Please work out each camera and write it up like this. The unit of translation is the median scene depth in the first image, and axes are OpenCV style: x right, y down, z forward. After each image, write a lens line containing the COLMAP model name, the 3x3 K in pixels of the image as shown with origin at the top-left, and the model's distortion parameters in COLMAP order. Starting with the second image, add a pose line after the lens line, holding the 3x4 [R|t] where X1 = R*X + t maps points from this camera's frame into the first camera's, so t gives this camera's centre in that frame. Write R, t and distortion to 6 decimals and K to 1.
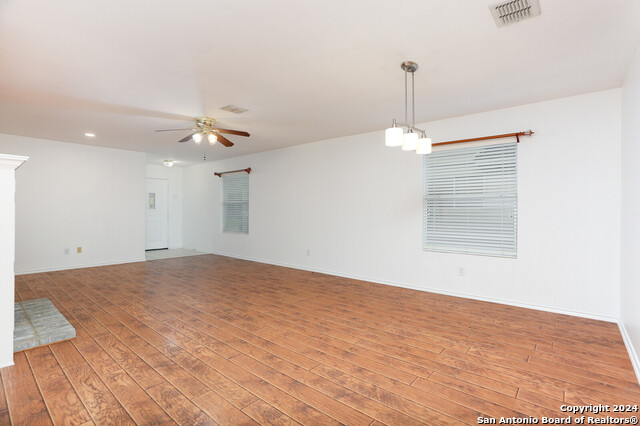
lens RADIAL K [[319.2, 0, 321.1], [0, 319.2, 212.8], [0, 0, 1]] dist [-0.034362, 0.006044]
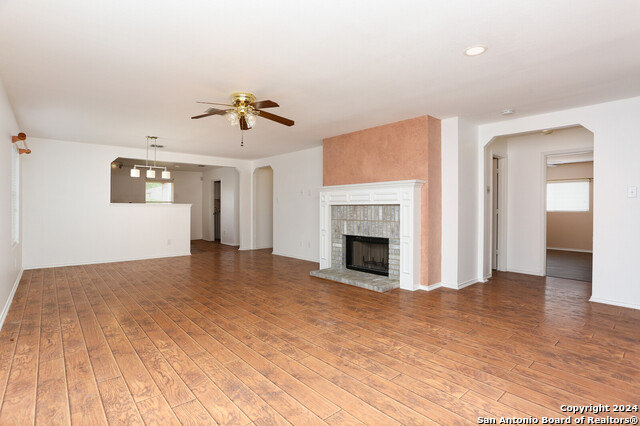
lens RADIAL K [[319.2, 0, 320.7], [0, 319.2, 211.4], [0, 0, 1]] dist [-0.034362, 0.006044]
pose [[-0.984654, -0.013597, 0.173986, 0.627245], [-0.012756, 0.999901, 0.005949, 0.008963], [-0.174050, 0.003638, -0.984730, 1.657842]]
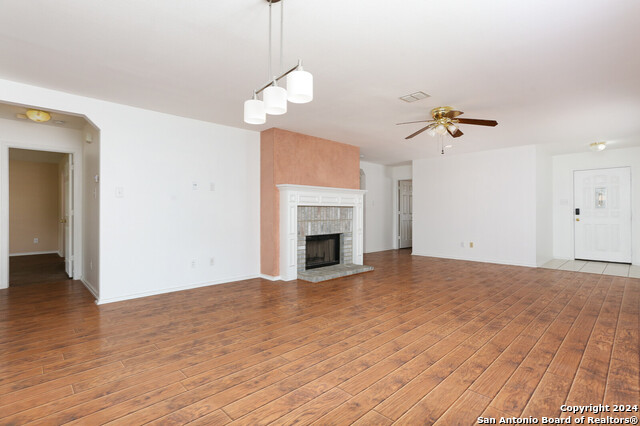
lens RADIAL K [[316.8, 0, 316.7], [0, 316.8, 211.9], [0, 0, 1]] dist [-0.013002, 0.001767]
pose [[-0.133226, -0.008258, -0.991051, 1.060965], [0.000141, 0.999965, -0.008351, 0.013761], [0.991086, -0.001252, -0.133220, 1.321243]]
